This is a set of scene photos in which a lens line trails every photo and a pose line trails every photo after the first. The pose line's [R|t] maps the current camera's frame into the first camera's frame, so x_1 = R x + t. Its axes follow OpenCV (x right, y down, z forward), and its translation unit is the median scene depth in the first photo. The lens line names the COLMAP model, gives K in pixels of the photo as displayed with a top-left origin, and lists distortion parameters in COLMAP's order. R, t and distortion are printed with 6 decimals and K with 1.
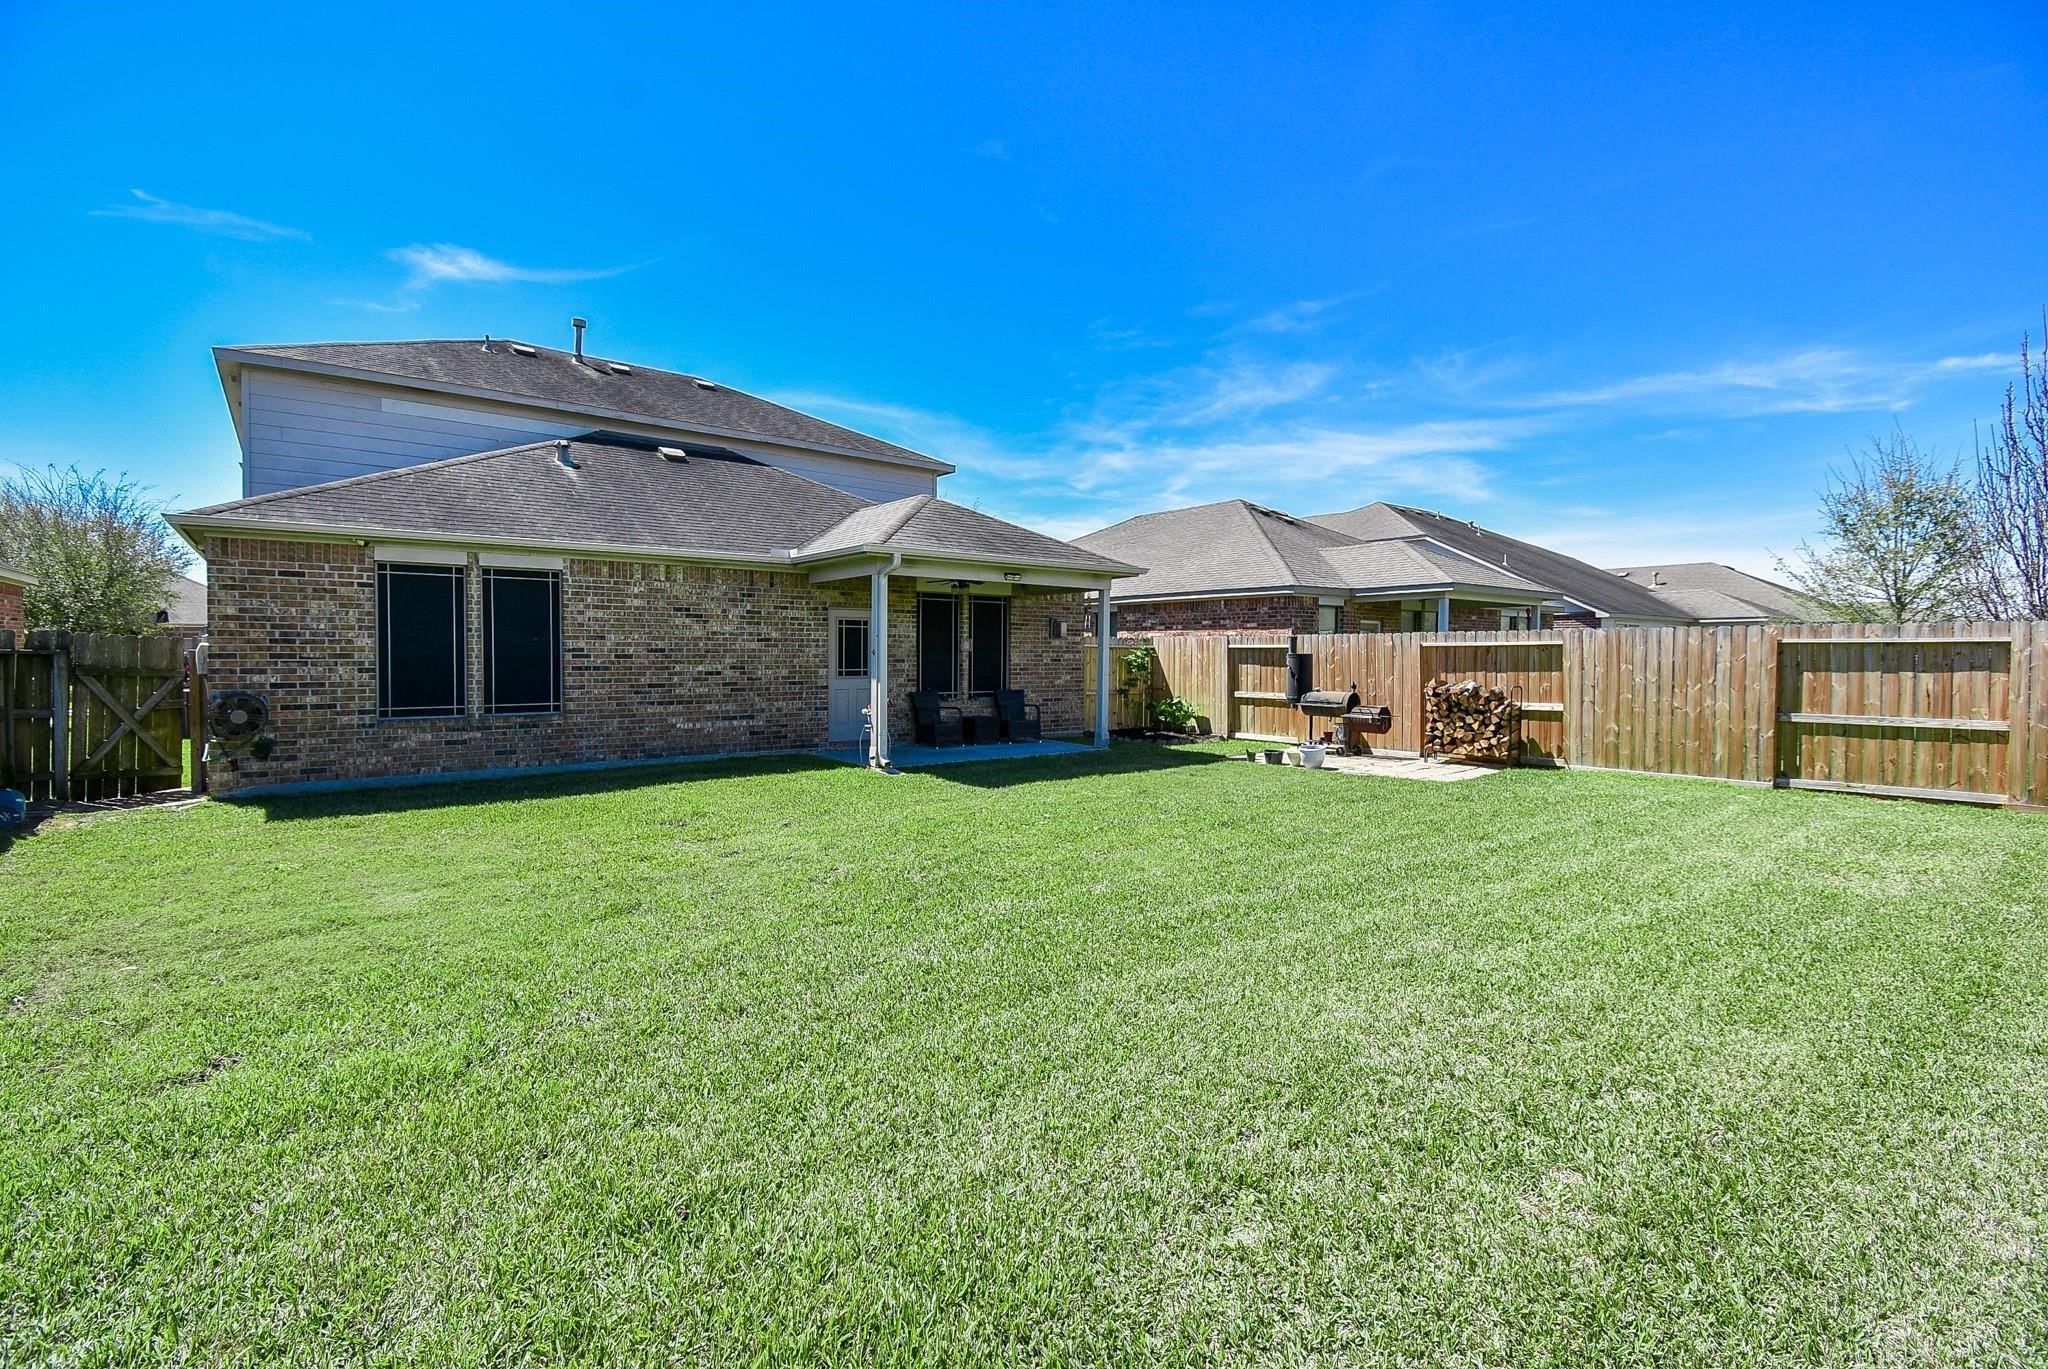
lens RADIAL K [[901.9, 0, 1027.8], [0, 901.9, 670.7], [0, 0, 1]] dist [0.008251, -0.020730]
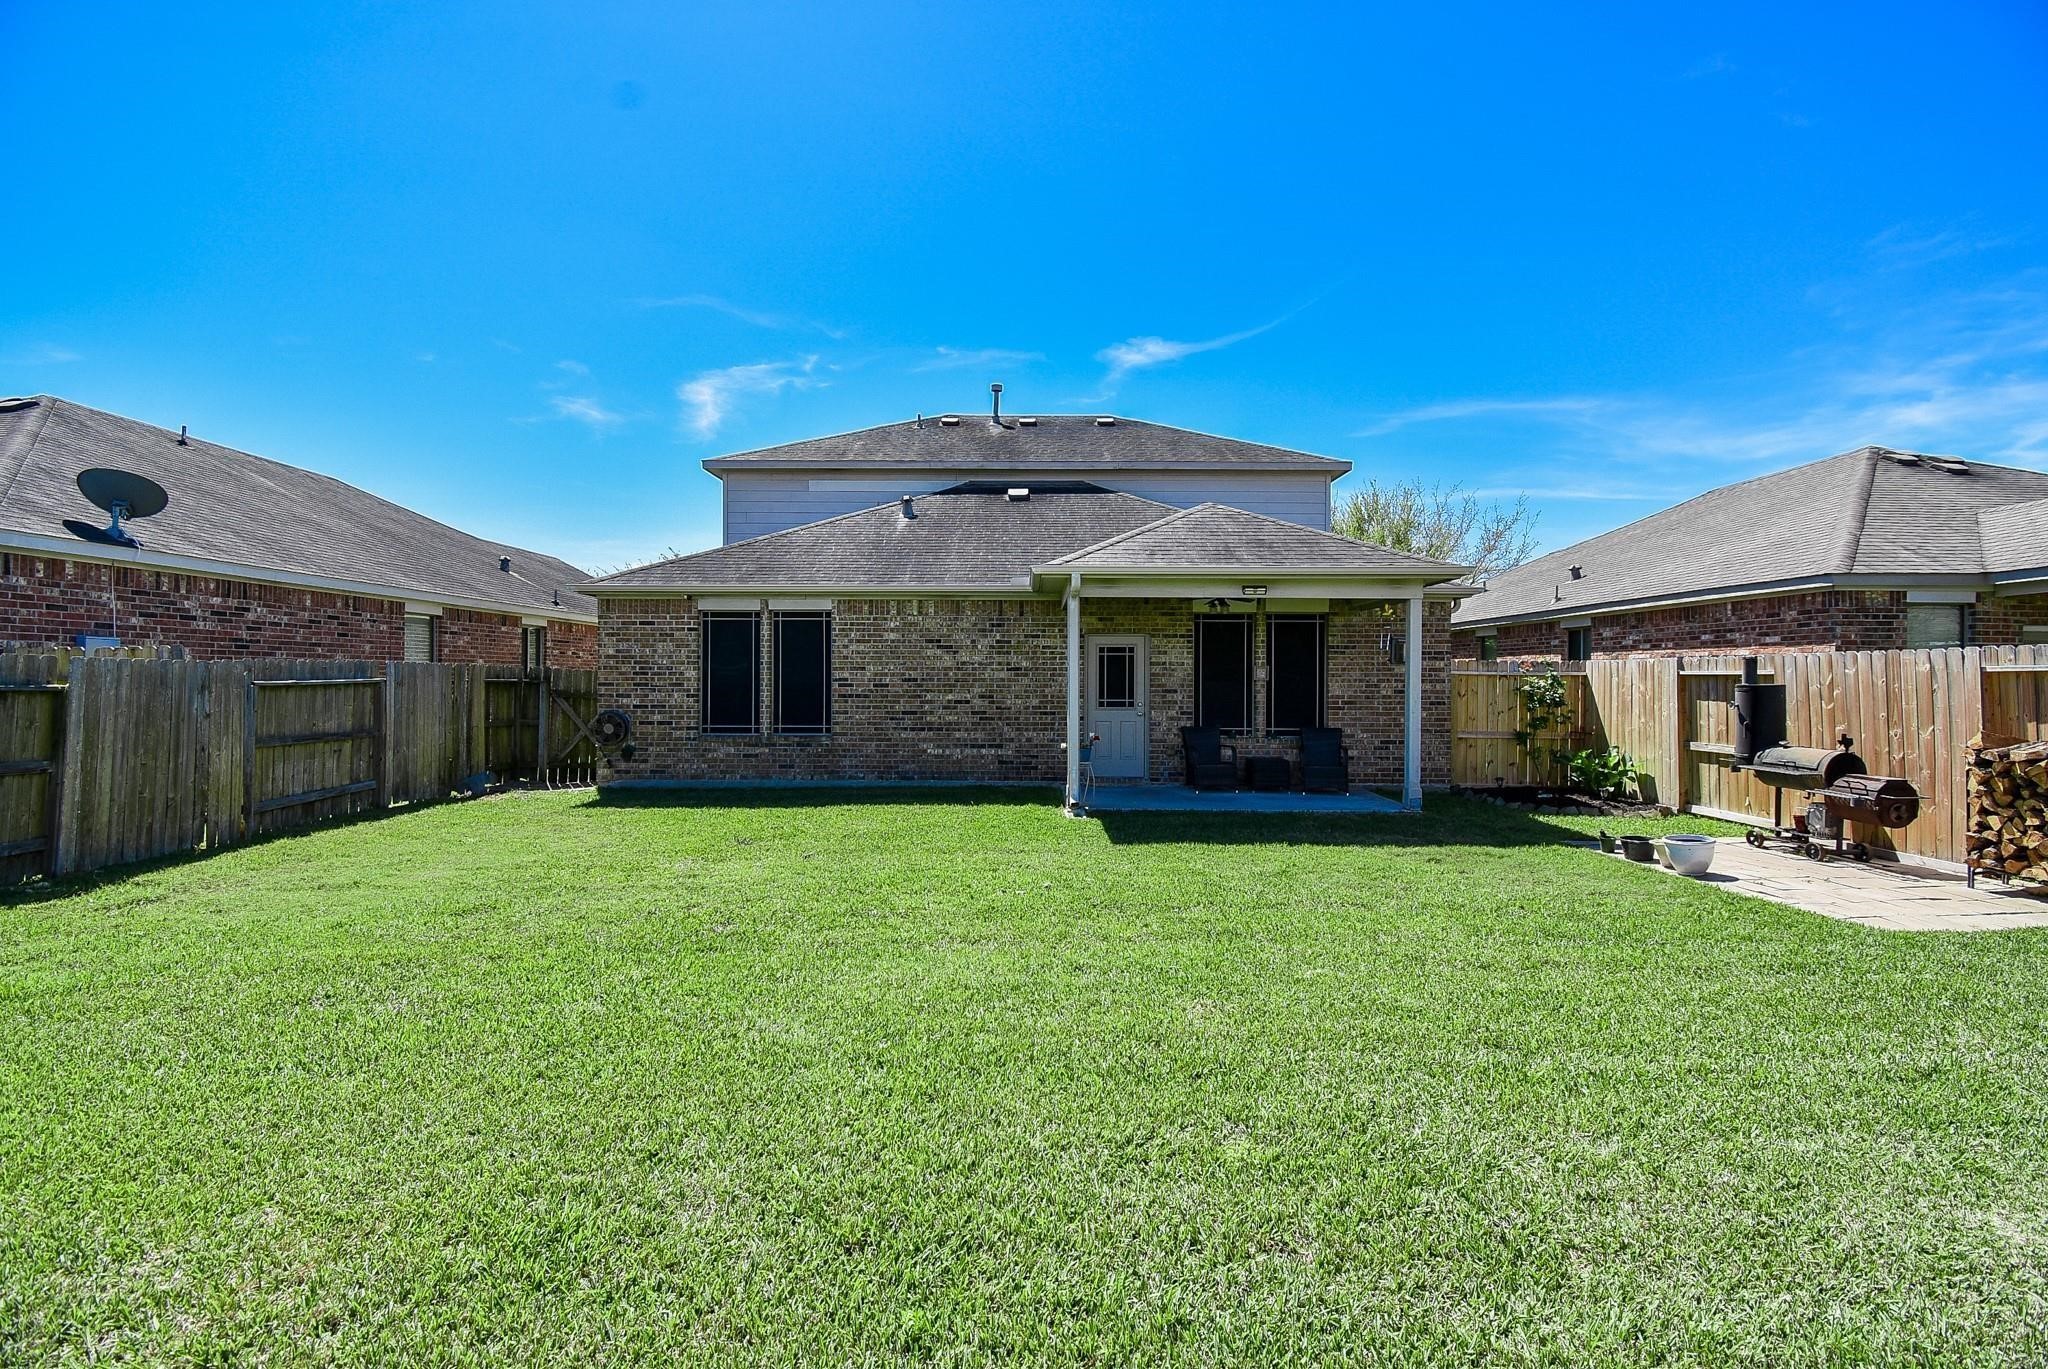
lens RADIAL K [[901.9, 0, 1018.7], [0, 901.9, 670.2], [0, 0, 1]] dist [0.008251, -0.020730]
pose [[0.769095, -0.007193, -0.639095, 0.325124], [-0.012770, 0.999564, -0.026619, -0.006188], [0.639007, 0.028634, 0.768667, 0.221871]]
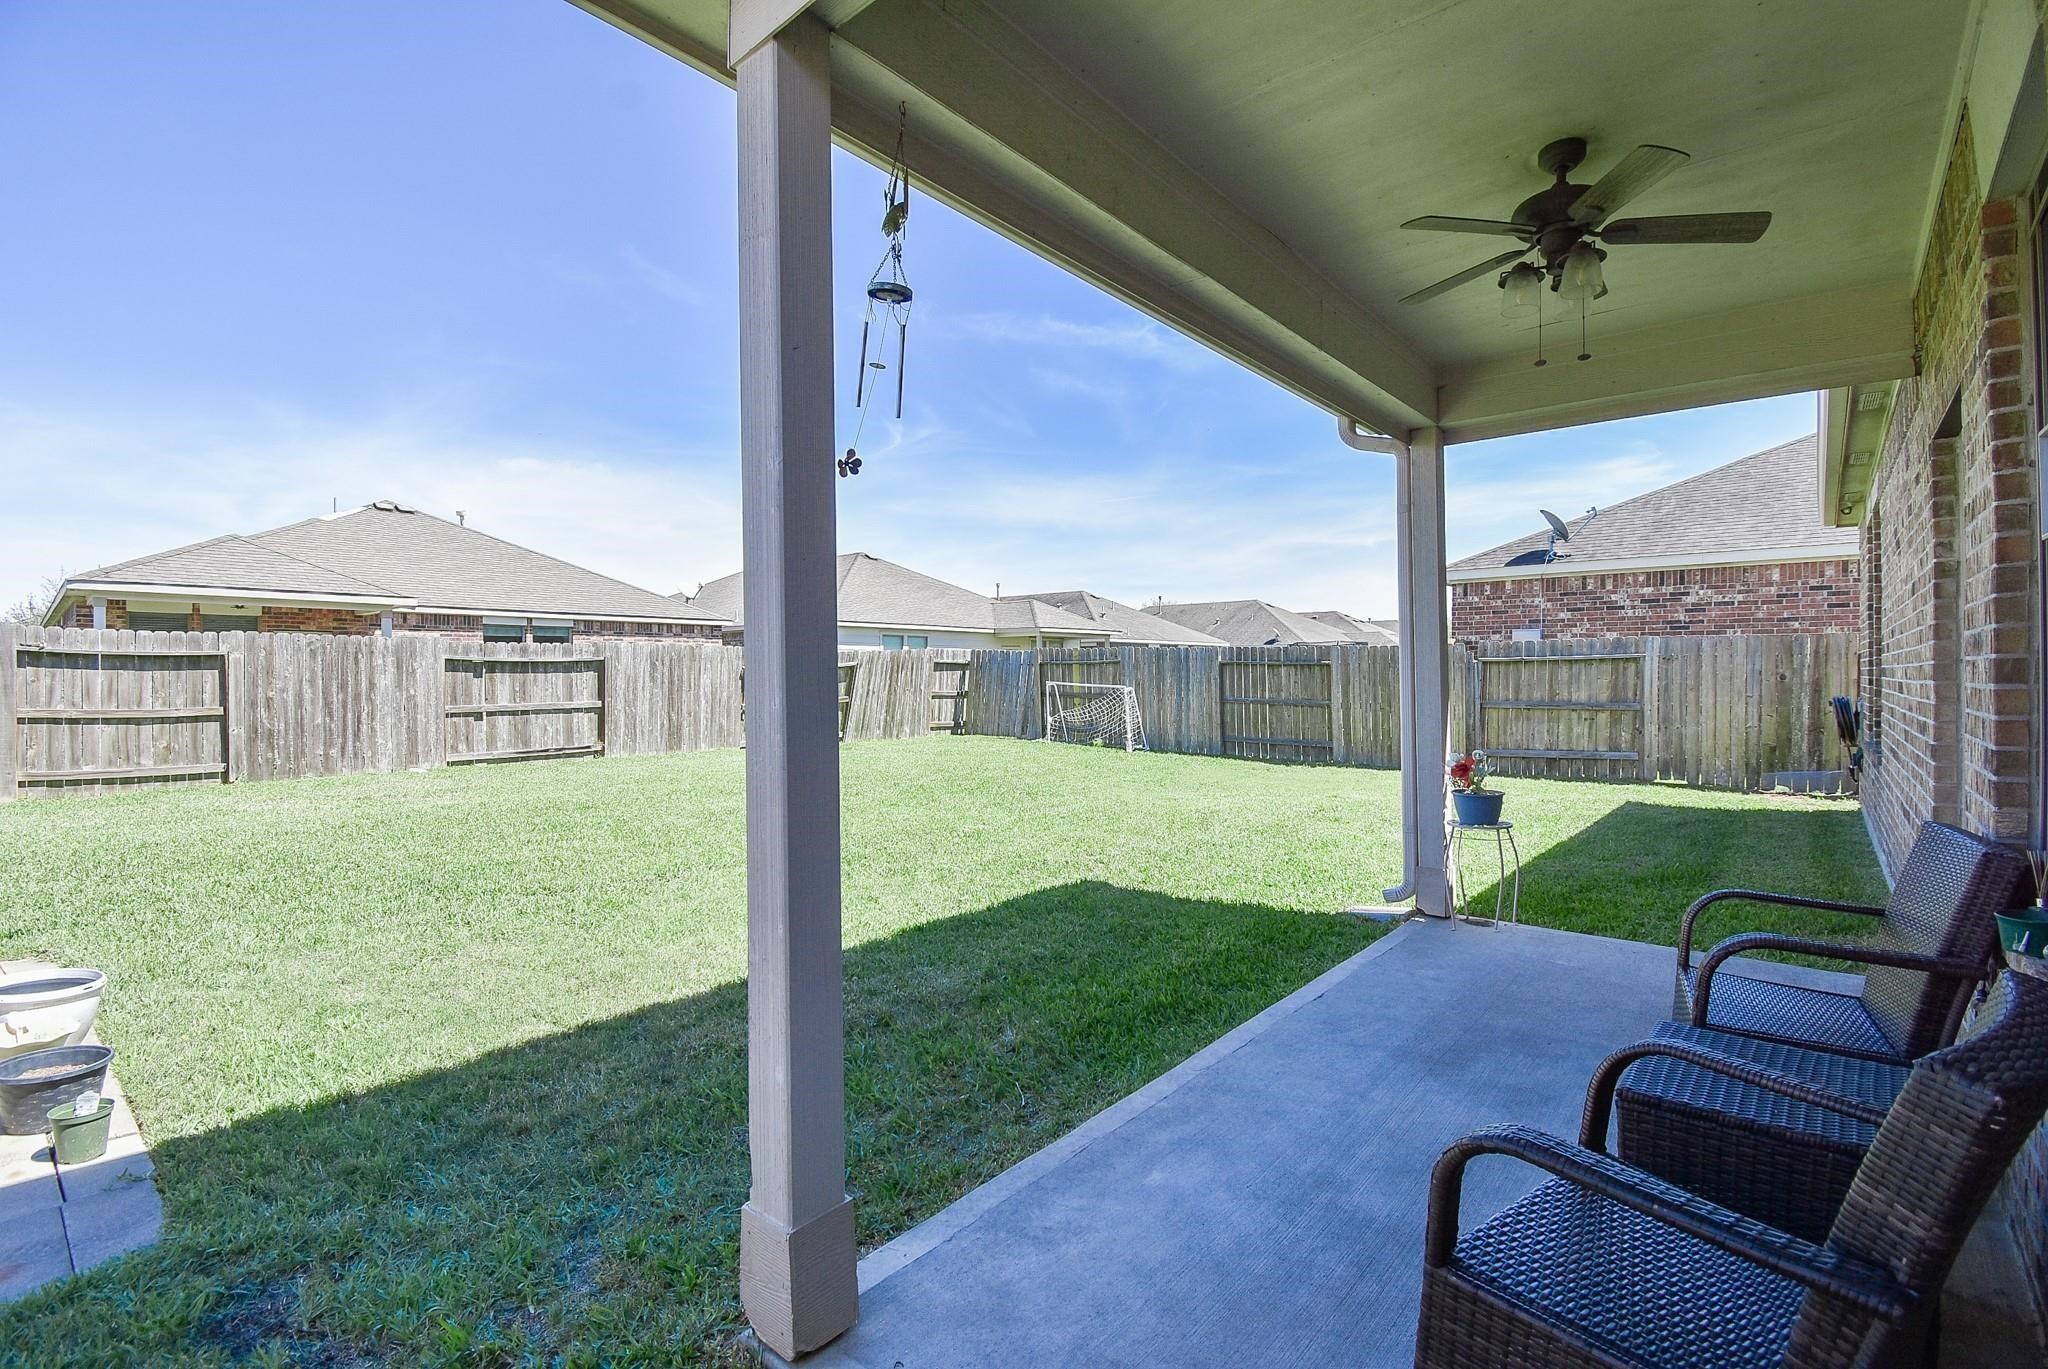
lens RADIAL K [[901.9, 0, 1021.0], [0, 901.9, 668.7], [0, 0, 1]] dist [0.008251, -0.020730]
pose [[-0.985741, -0.000263, -0.168271, 0.076827], [-0.002448, 0.999915, 0.012778, -0.008429], [0.168253, 0.013008, -0.985658, 1.186203]]
